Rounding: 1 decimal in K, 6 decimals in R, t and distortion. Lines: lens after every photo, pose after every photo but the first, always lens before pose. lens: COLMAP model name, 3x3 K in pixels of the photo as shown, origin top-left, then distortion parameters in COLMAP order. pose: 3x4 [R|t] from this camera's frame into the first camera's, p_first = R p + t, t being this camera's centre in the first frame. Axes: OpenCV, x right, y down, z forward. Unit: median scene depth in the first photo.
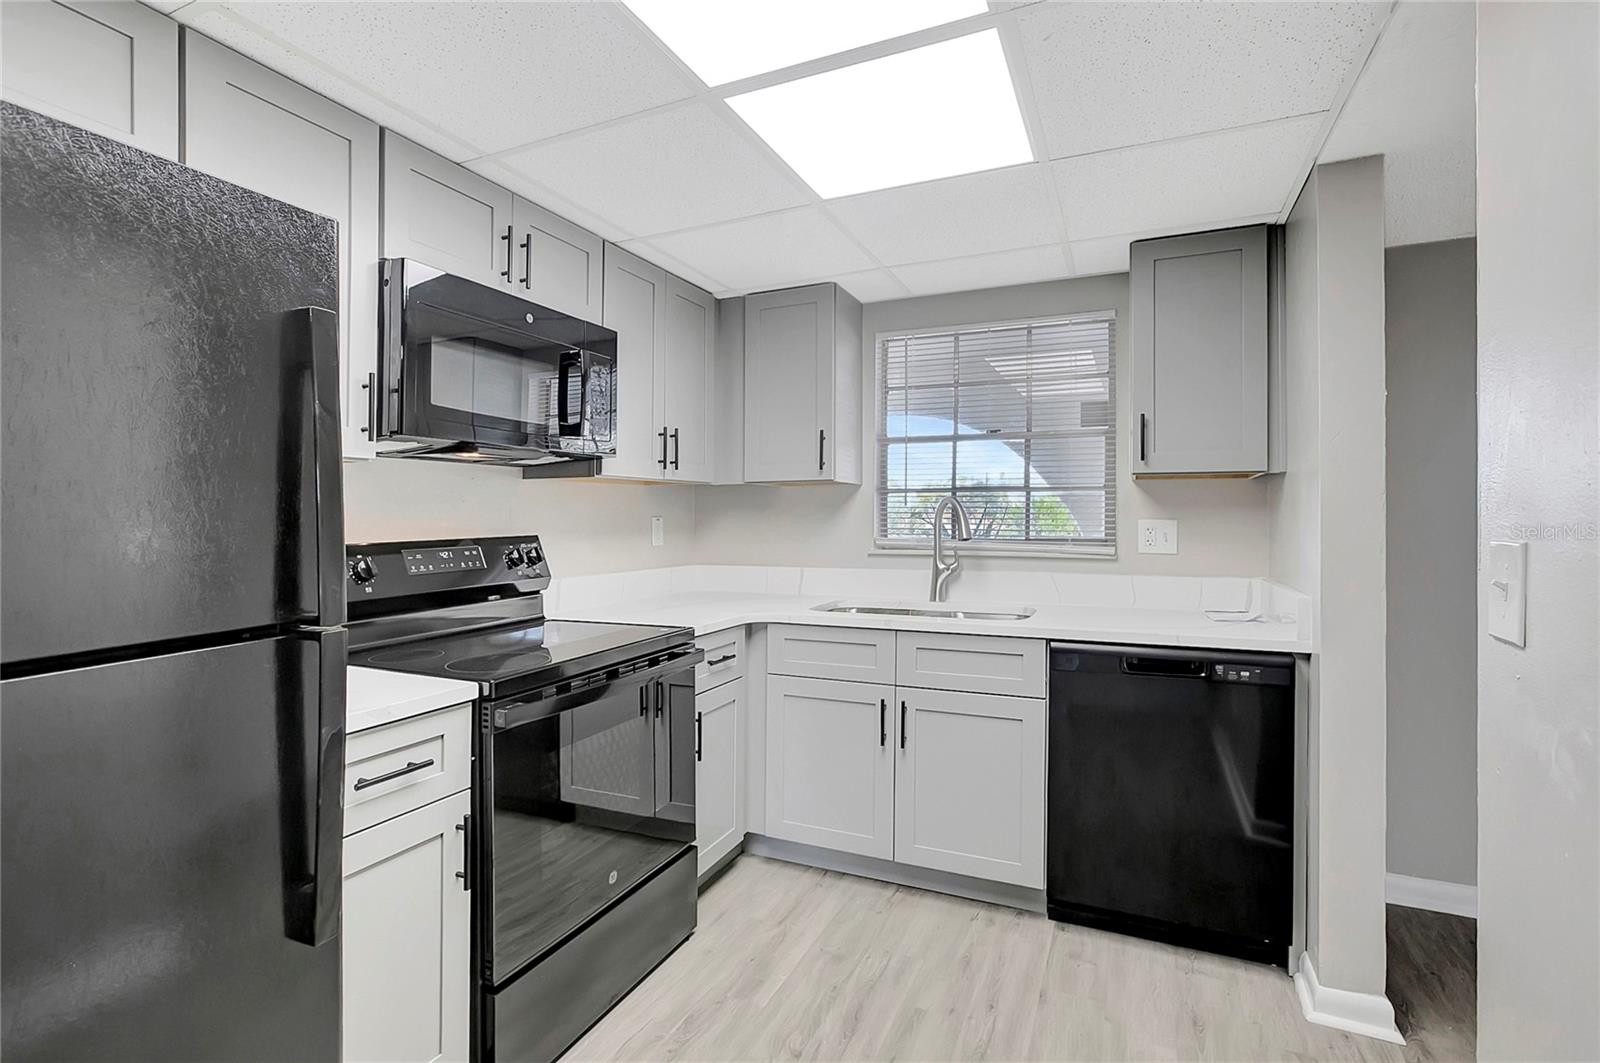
lens RADIAL K [[762.1, 0, 800.0], [0, 762.1, 531.5], [0, 0, 1]] dist [-0.001825, -0.000359]
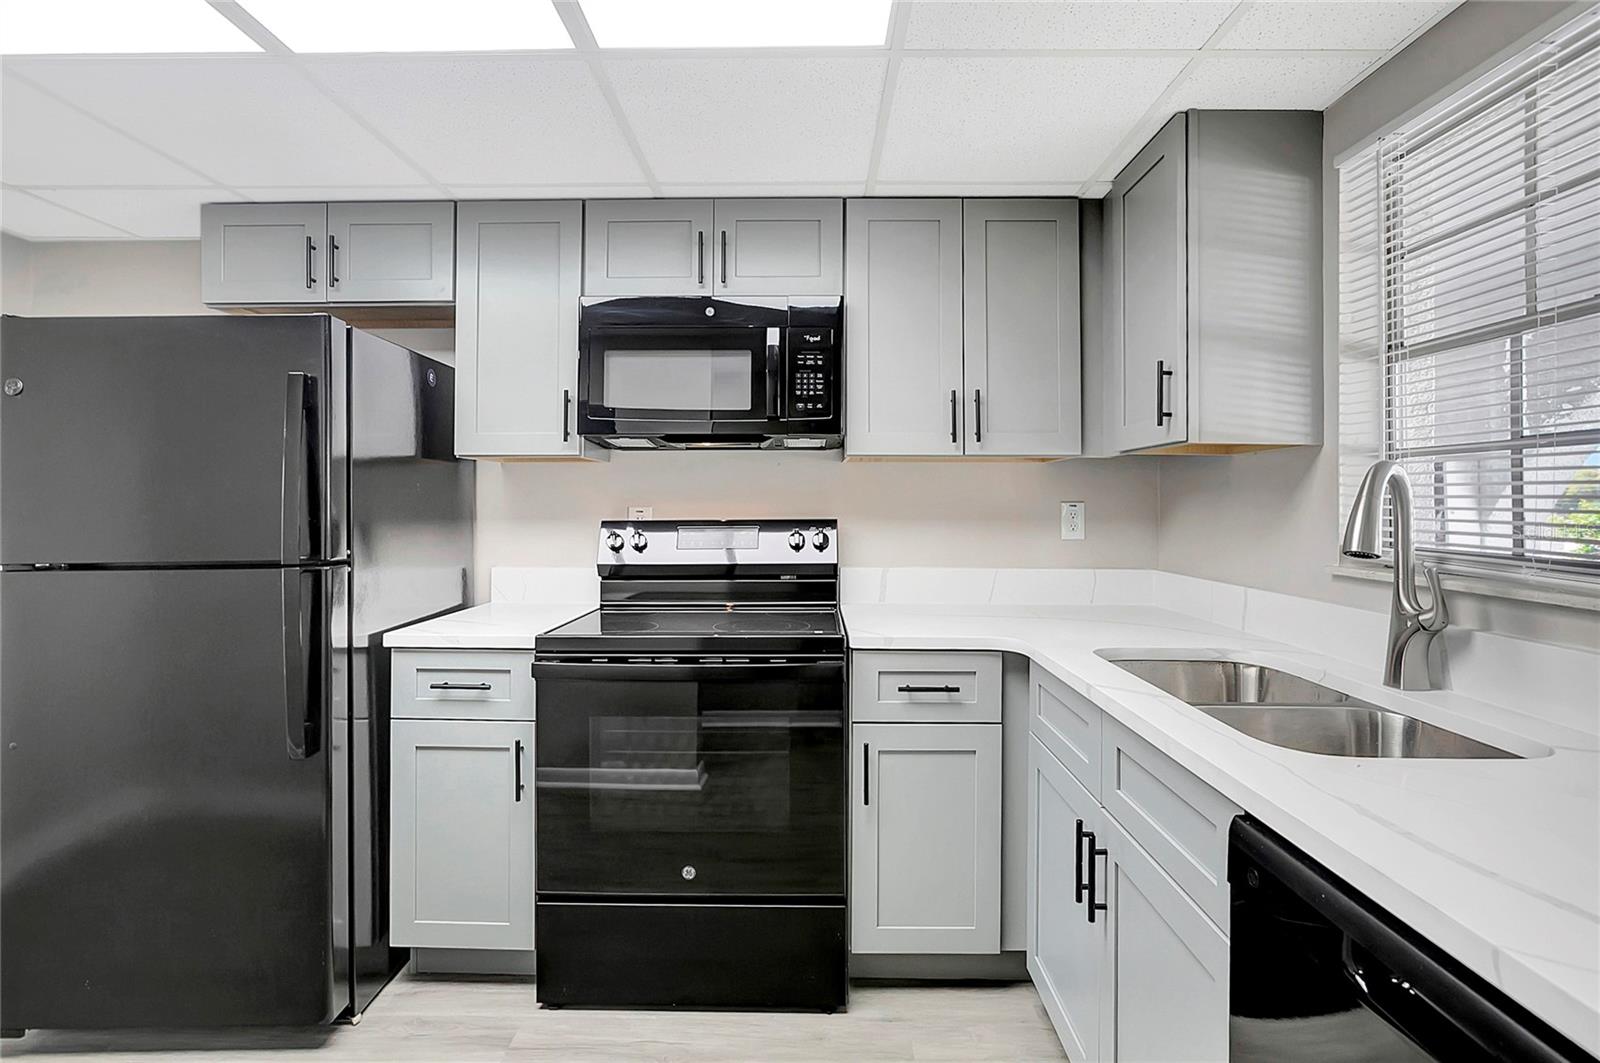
lens RADIAL K [[753.3, 0, 788.5], [0, 753.3, 496.2], [0, 0, 1]] dist [-0.005454, 0.000901]
pose [[0.390528, -0.006545, -0.920568, 0.515917], [-0.021907, 0.999625, -0.016401, -0.007601], [0.920330, 0.026571, 0.390238, 0.550070]]
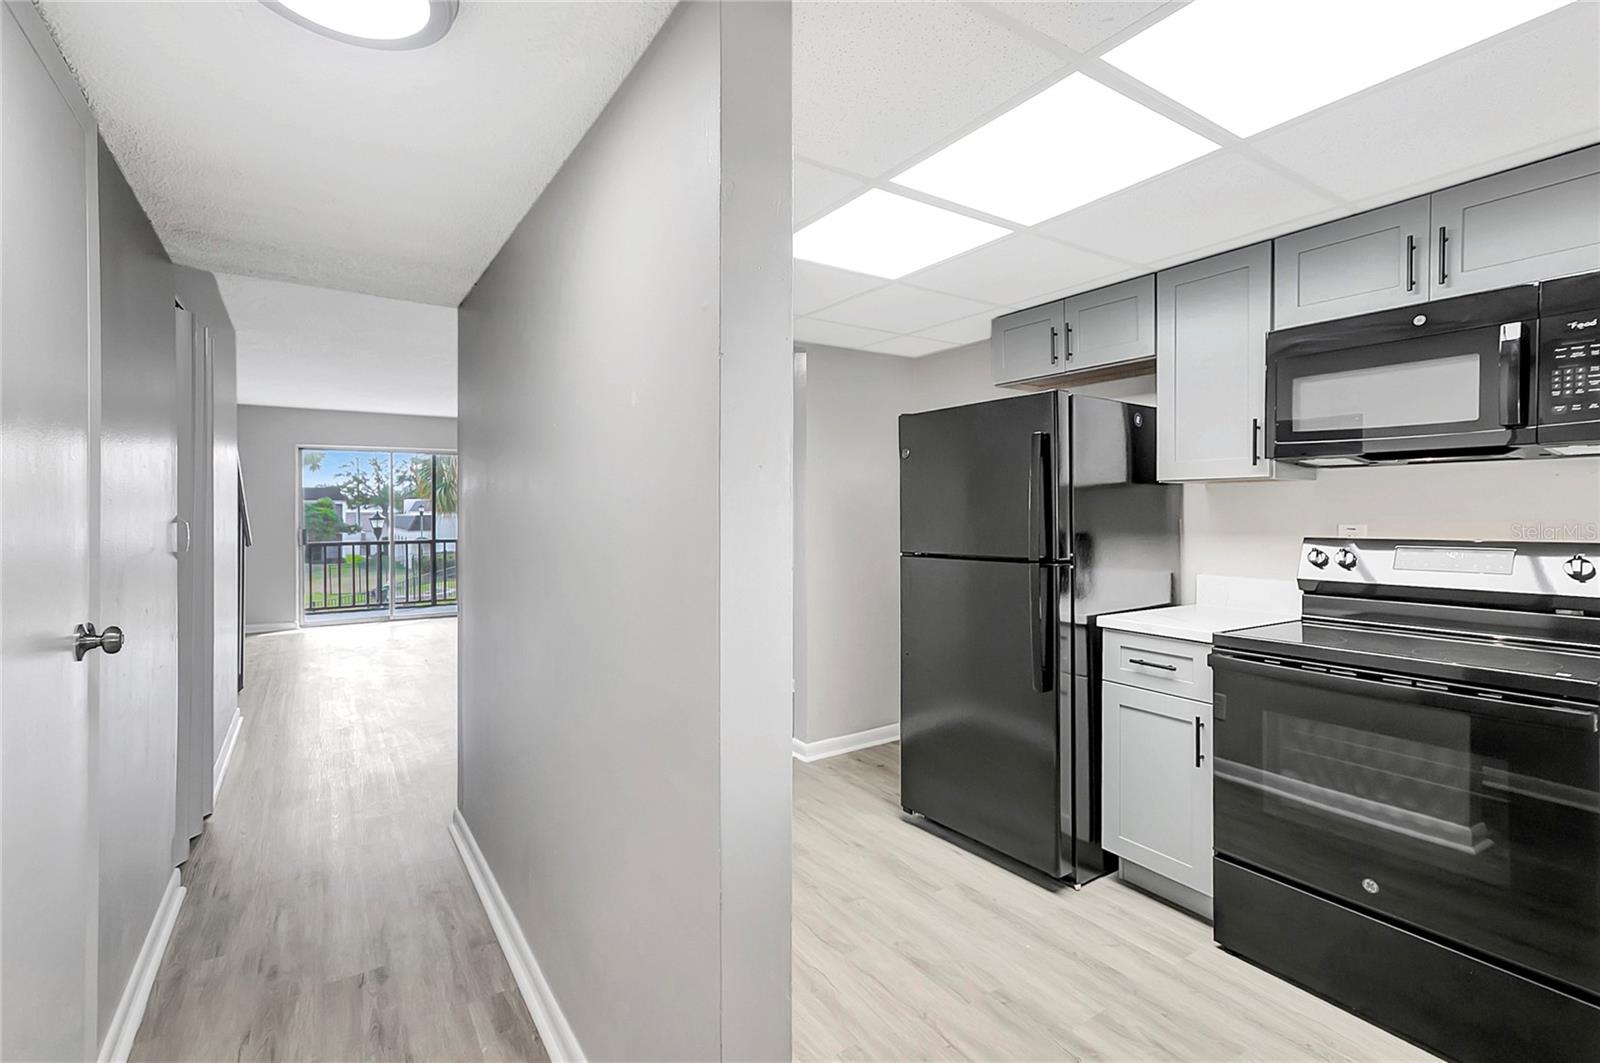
lens RADIAL K [[734.4, 0, 806.0], [0, 734.4, 512.4], [0, 0, 1]] dist [-0.003818, 0.013346]
pose [[-0.516279, 0.005178, -0.856405, 0.714045], [-0.018698, 0.999675, 0.017316, -0.023792], [0.856216, 0.024953, -0.516015, 0.643921]]
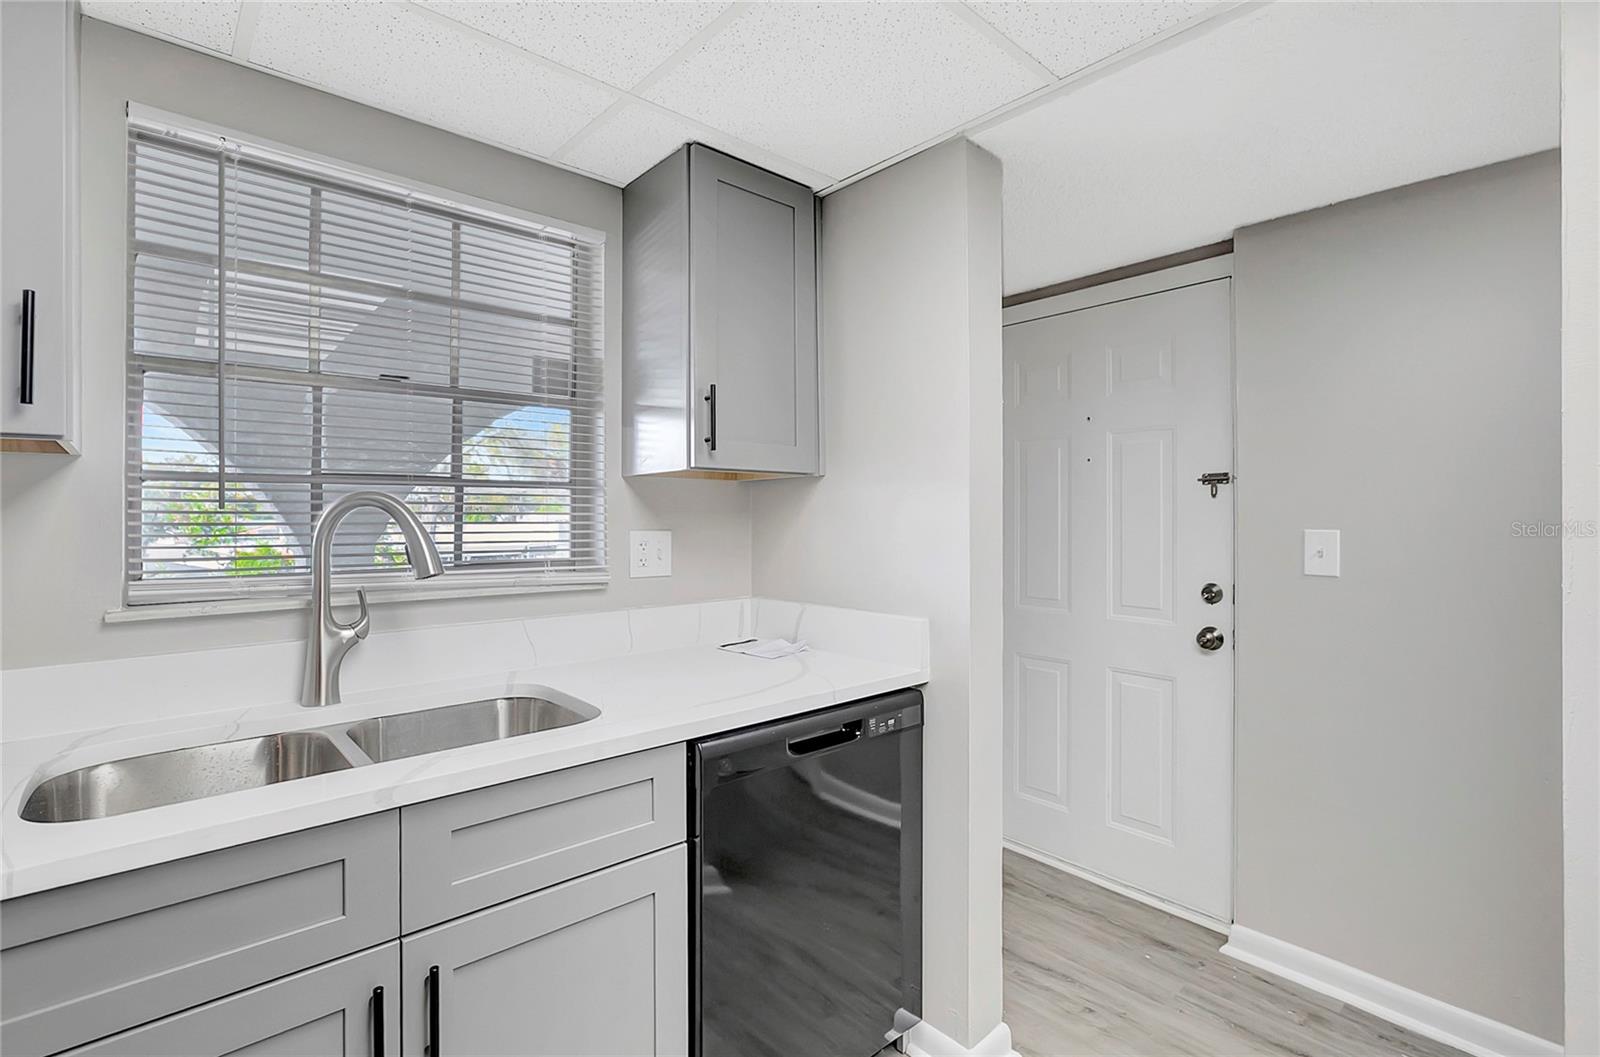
lens RADIAL K [[761.6, 0, 799.3], [0, 761.6, 510.0], [0, 0, 1]] dist [-0.003491, 0.000027]
pose [[0.420301, 0.003455, 0.907378, -0.155424], [0.018036, 0.999763, -0.012161, -0.025225], [-0.907205, 0.021476, 0.420139, 0.581460]]
